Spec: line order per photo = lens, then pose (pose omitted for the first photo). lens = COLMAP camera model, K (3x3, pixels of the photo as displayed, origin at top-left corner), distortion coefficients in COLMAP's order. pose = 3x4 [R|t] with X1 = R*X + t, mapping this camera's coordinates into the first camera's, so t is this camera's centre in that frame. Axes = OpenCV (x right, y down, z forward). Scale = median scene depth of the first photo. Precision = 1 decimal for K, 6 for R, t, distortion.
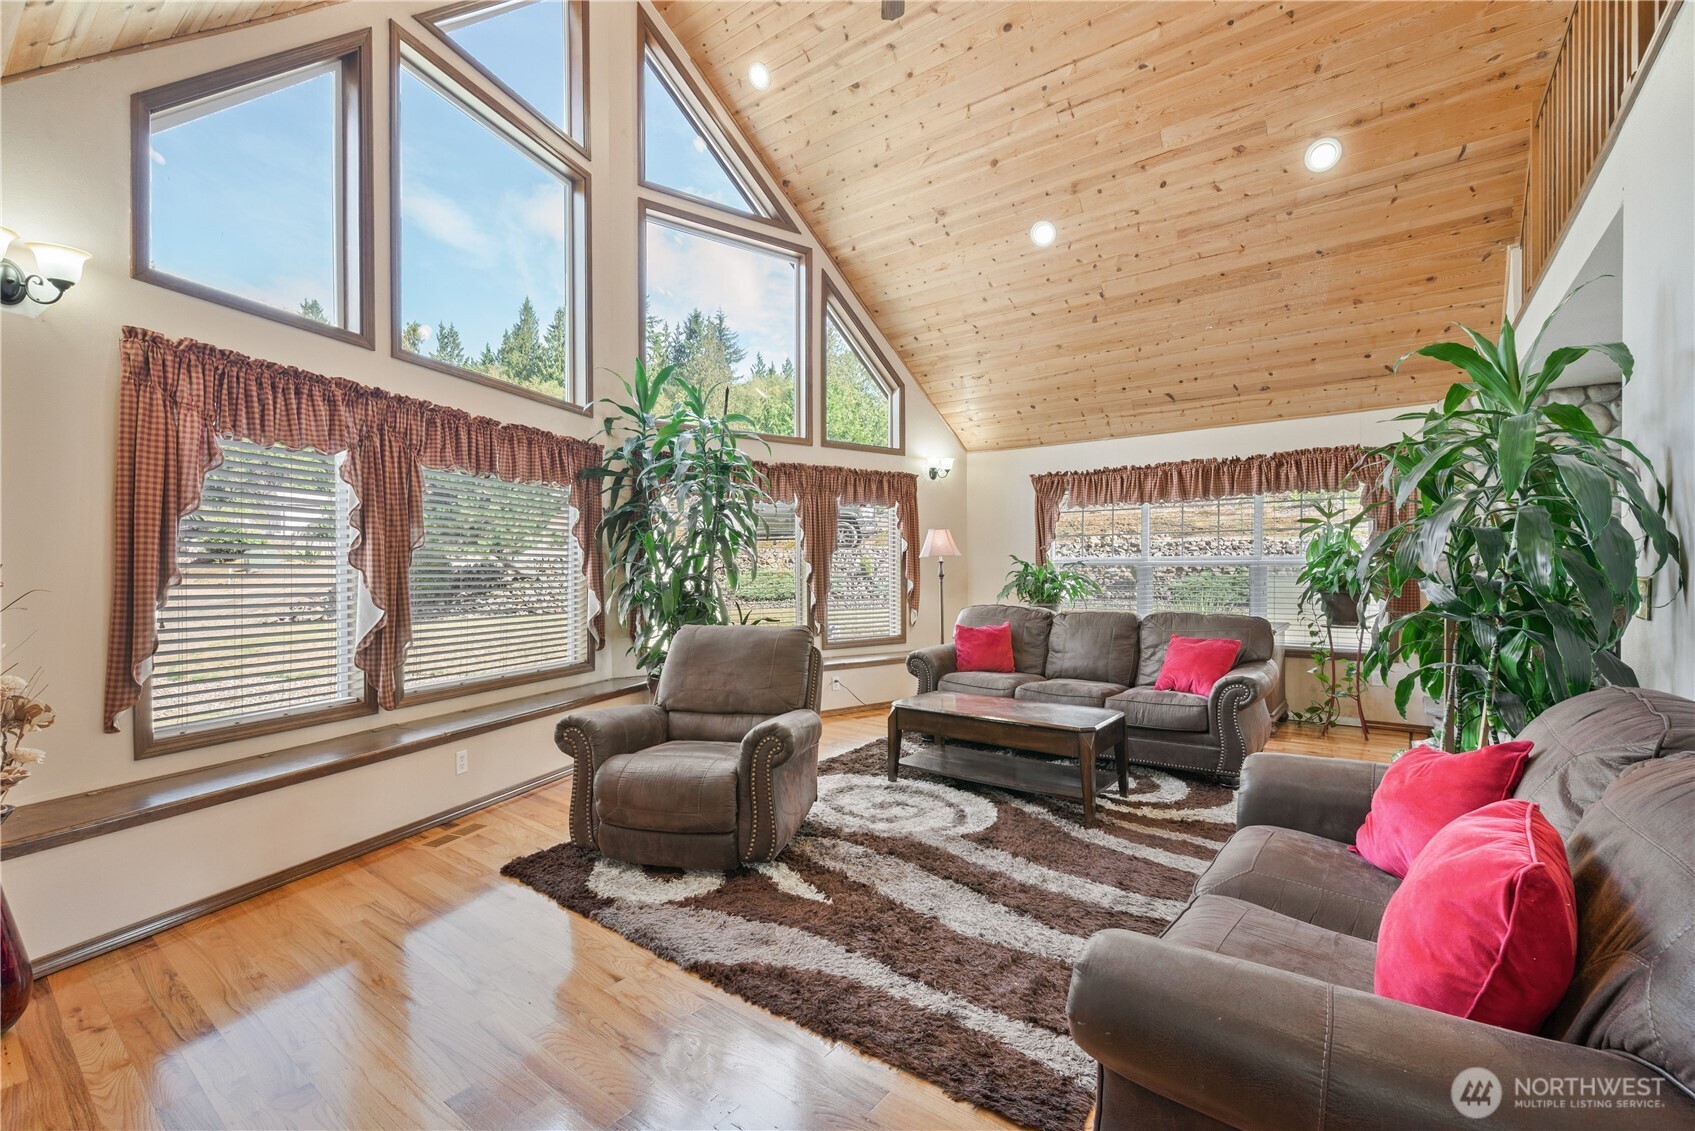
lens RADIAL K [[751.4, 0, 847.5], [0, 751.4, 565.5], [0, 0, 1]] dist [0.001422, 0.000251]
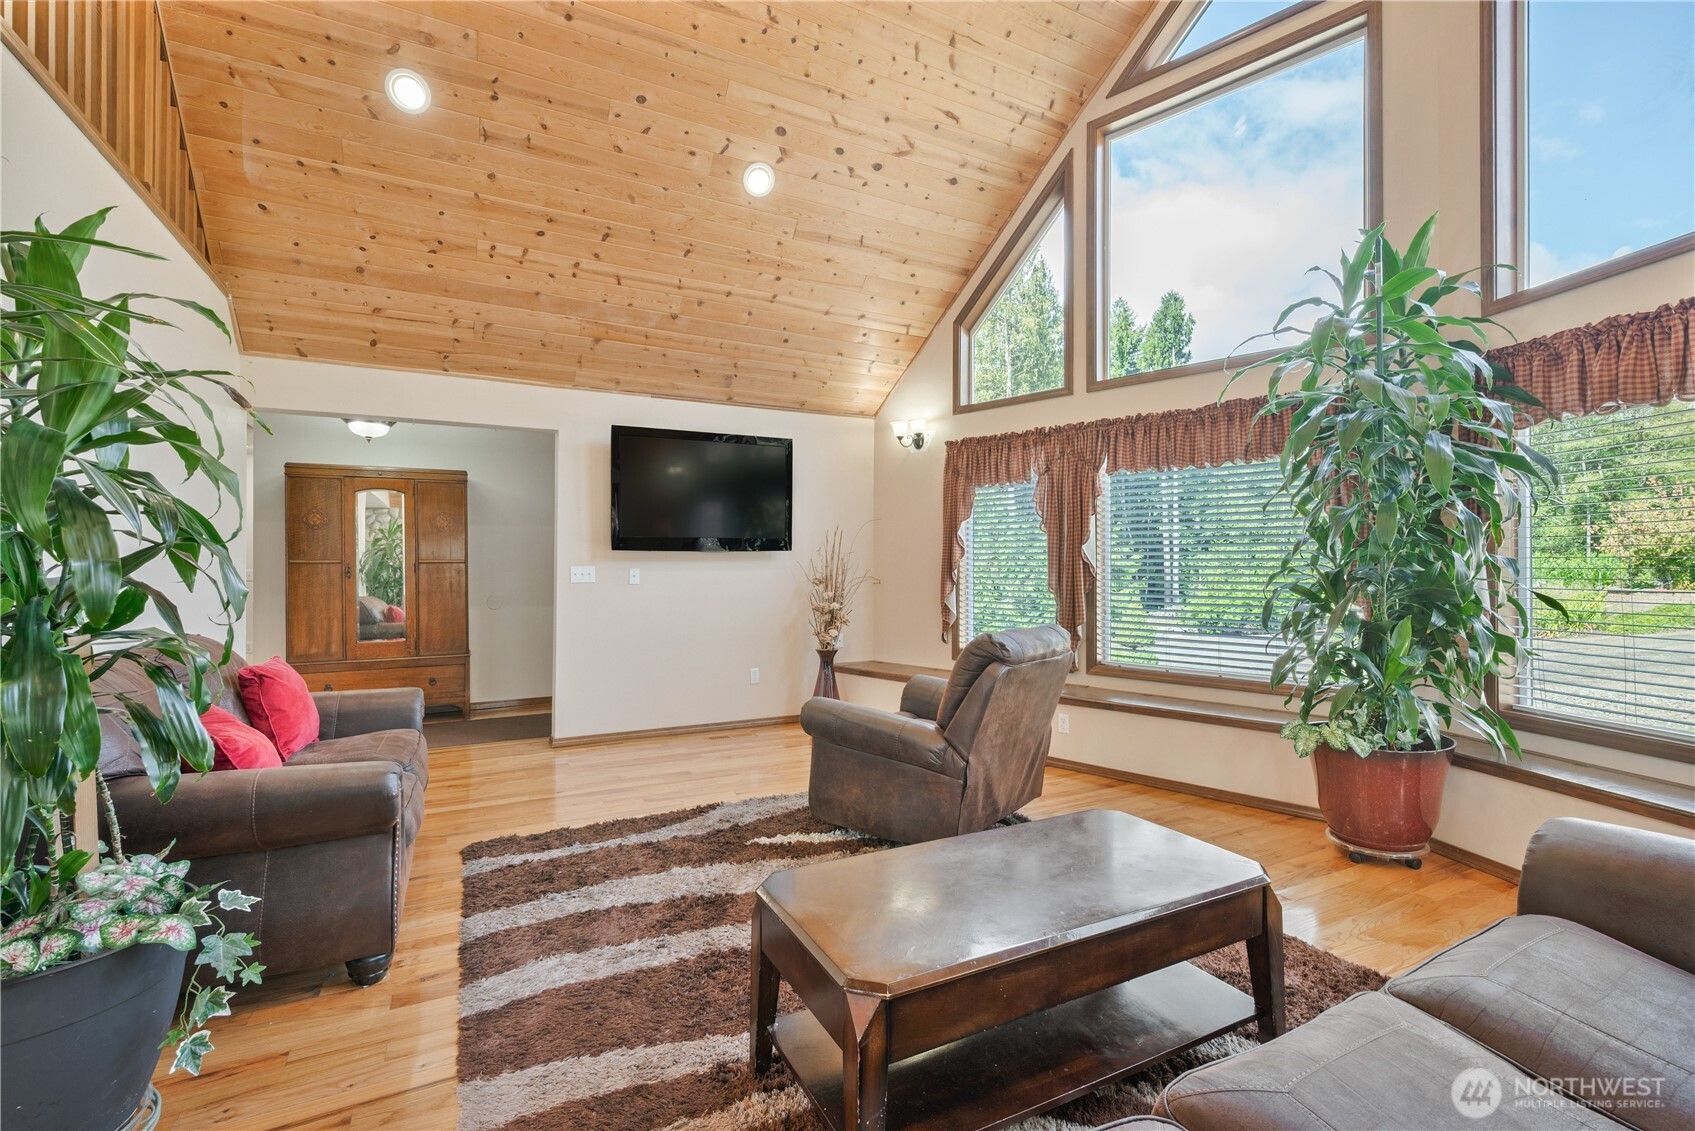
lens RADIAL K [[760.9, 0, 847.5], [0, 760.9, 565.5], [0, 0, 1]] dist [0.001447, 0.000166]
pose [[-0.405643, 0.023606, -0.913727, 0.760496], [0.020498, 0.999650, 0.016725, -0.020047], [0.913802, -0.011945, -0.405985, 1.203298]]
